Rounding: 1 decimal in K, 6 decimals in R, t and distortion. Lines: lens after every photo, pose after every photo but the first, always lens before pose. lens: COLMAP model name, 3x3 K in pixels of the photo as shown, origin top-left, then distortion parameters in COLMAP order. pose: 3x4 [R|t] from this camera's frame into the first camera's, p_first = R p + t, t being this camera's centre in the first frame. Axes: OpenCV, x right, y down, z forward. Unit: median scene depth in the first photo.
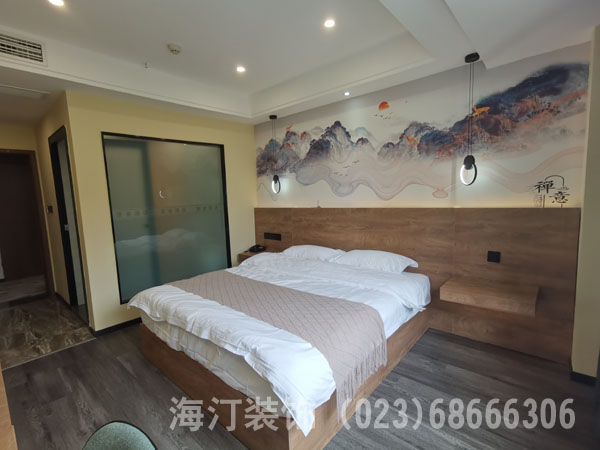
lens RADIAL K [[289.7, 0, 302.3], [0, 289.7, 224.8], [0, 0, 1]] dist [-0.000113, 0.002402]
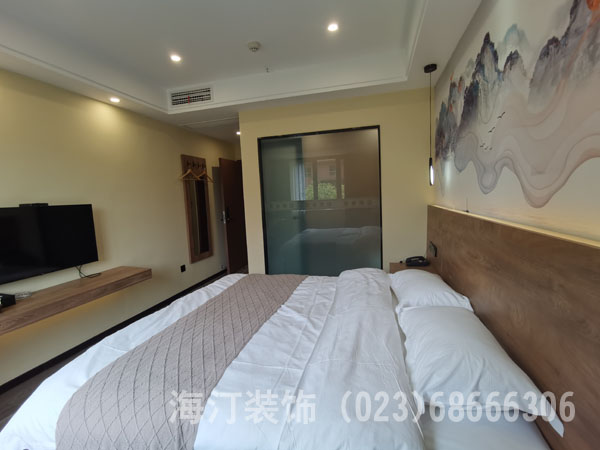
lens RADIAL K [[289.7, 0, 301.6], [0, 289.7, 226.4], [0, 0, 1]] dist [-0.000113, 0.002402]
pose [[0.449740, 0.115656, -0.885640, 0.500692], [-0.072616, 0.993033, 0.092805, -0.076713], [0.890203, 0.022574, 0.455005, 0.591566]]
